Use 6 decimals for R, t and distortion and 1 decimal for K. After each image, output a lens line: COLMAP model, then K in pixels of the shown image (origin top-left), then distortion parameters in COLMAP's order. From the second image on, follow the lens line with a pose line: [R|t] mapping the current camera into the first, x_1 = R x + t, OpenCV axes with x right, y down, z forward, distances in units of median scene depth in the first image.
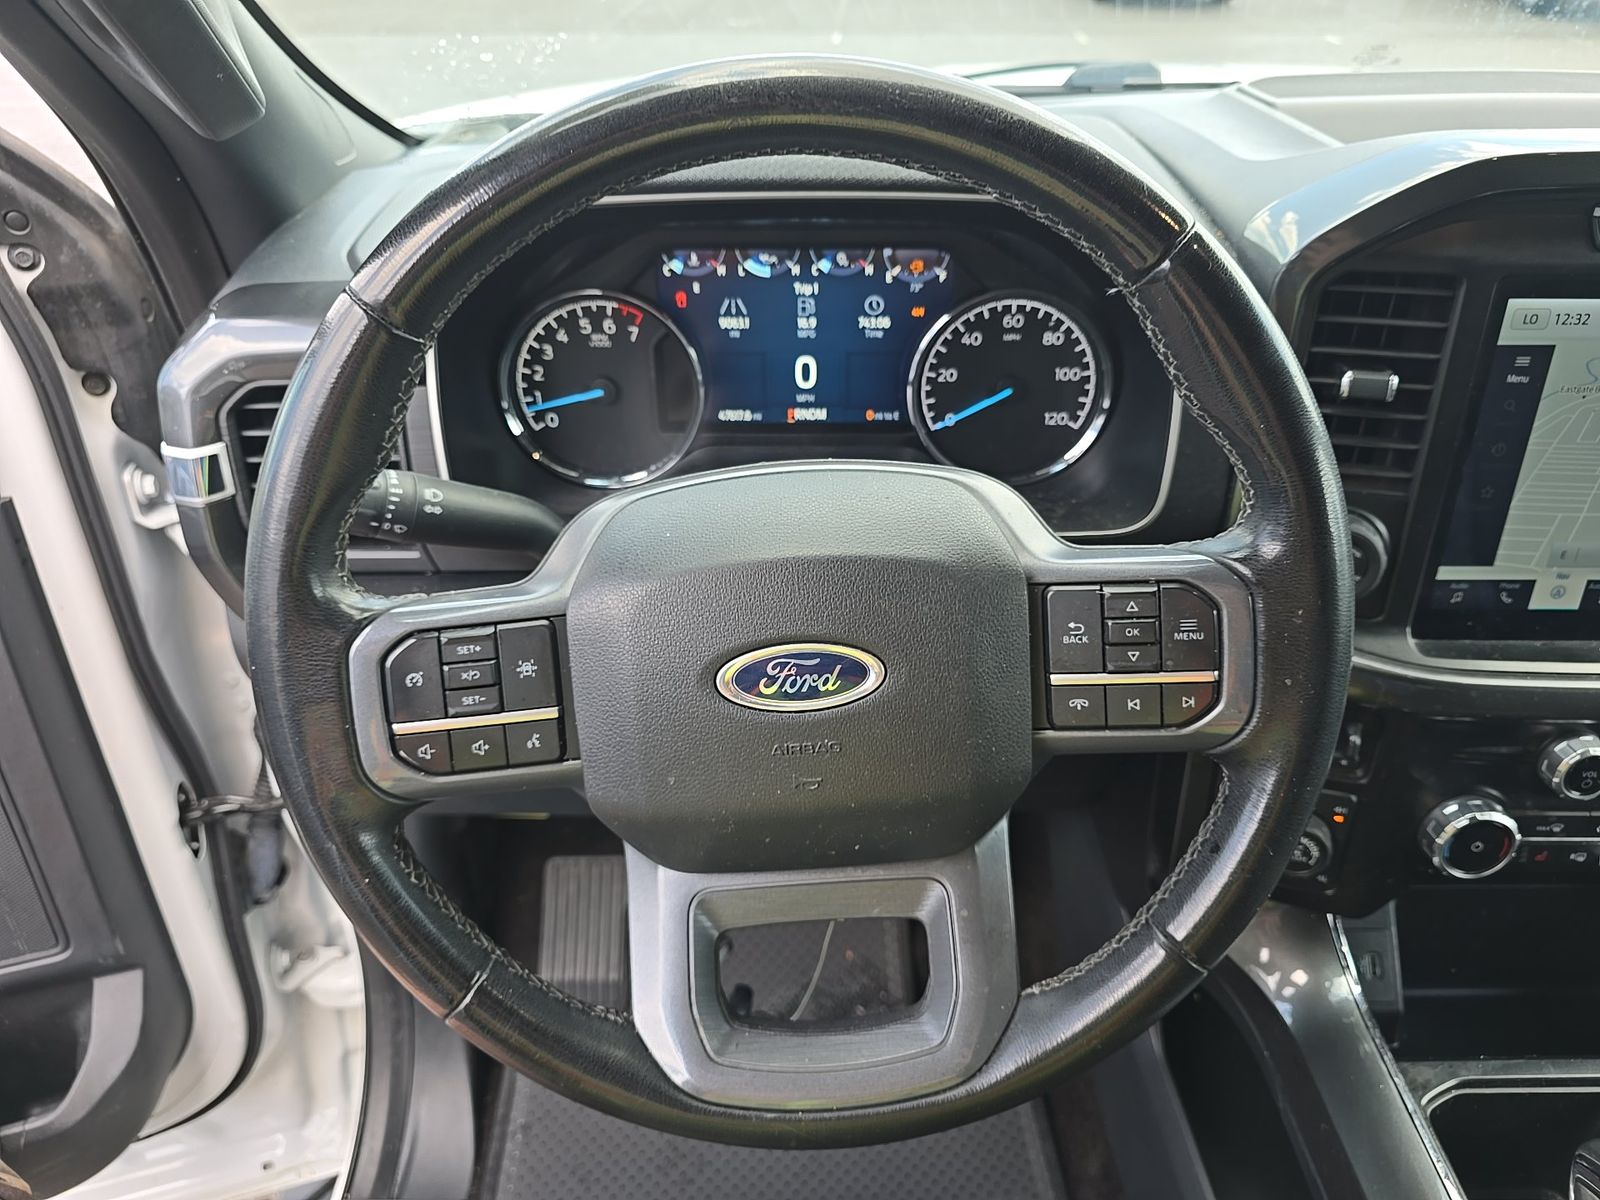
lens RADIAL K [[991.6, 0, 800.0], [0, 991.6, 600.0], [0, 0, 1]] dist [0.001712, -0.037030]
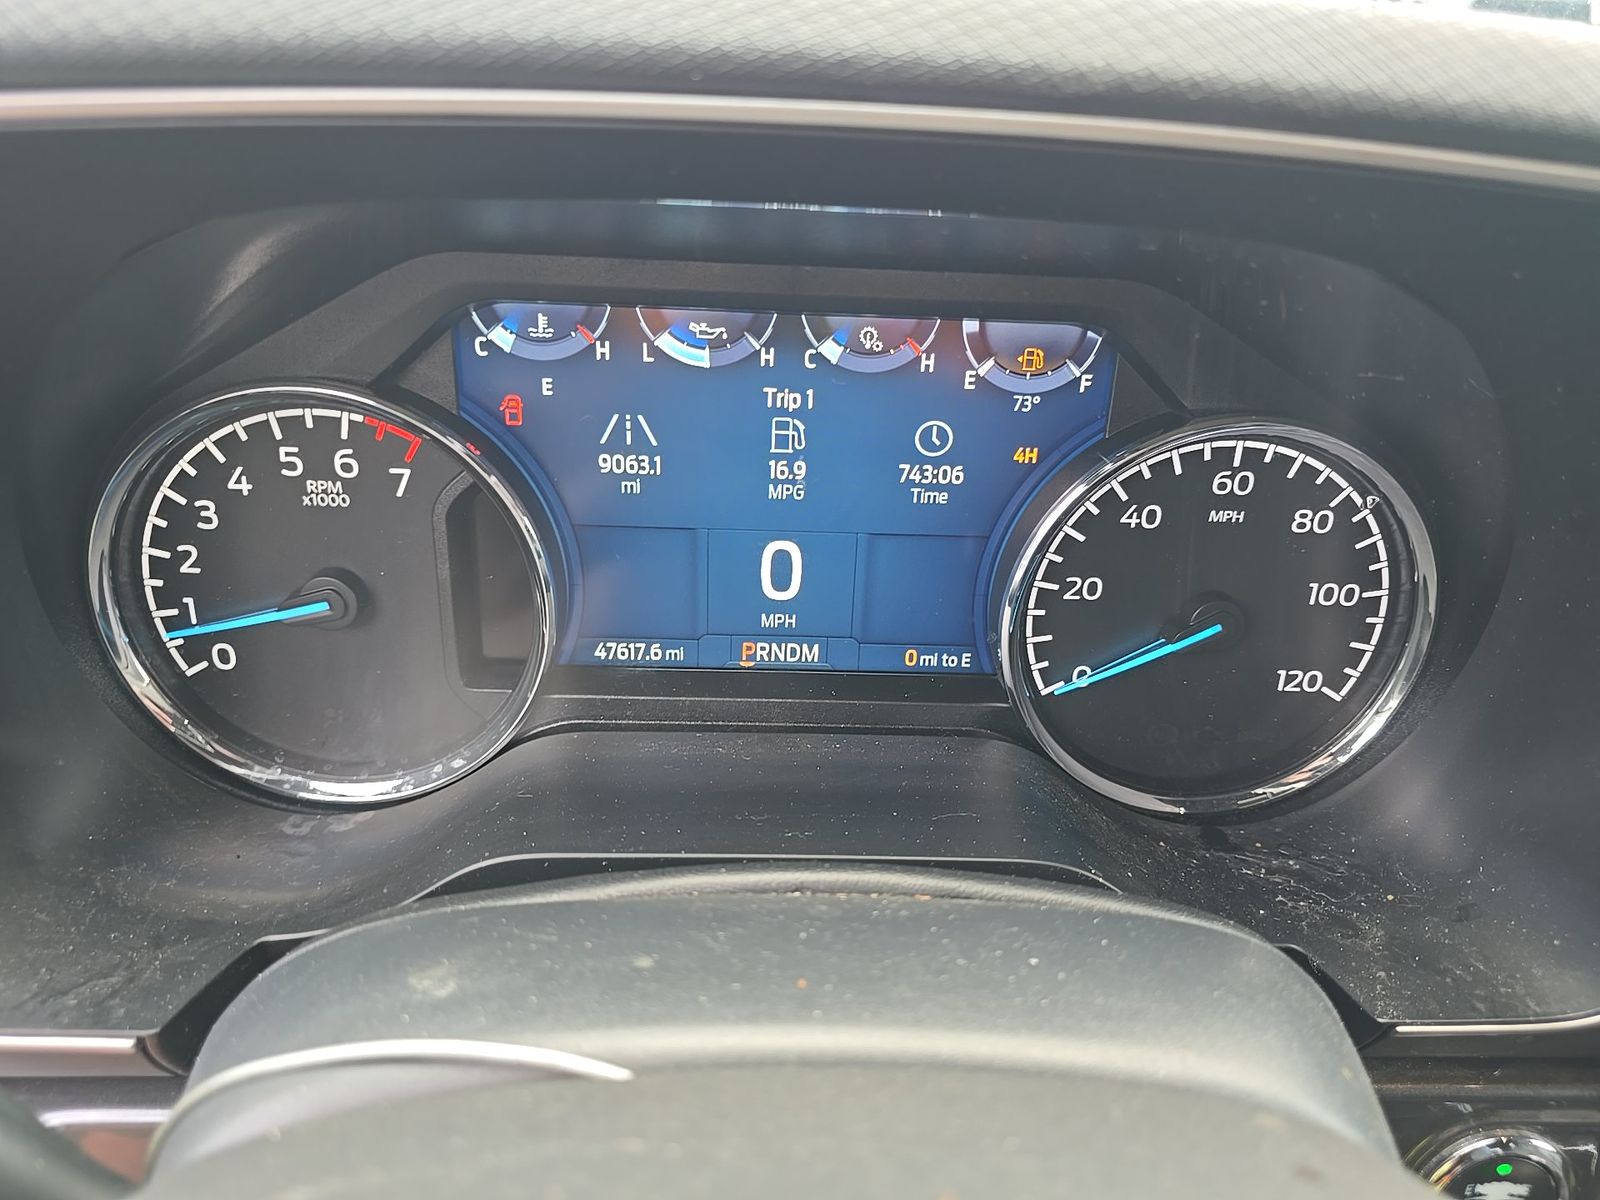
lens RADIAL K [[991.6, 0, 800.0], [0, 991.6, 600.0], [0, 0, 1]] dist [0.001712, -0.037030]
pose [[0.997353, 0.024079, 0.068609, -0.017966], [-0.016657, 0.994145, -0.106767, -0.173178], [-0.070778, 0.105342, 0.991914, 0.557619]]
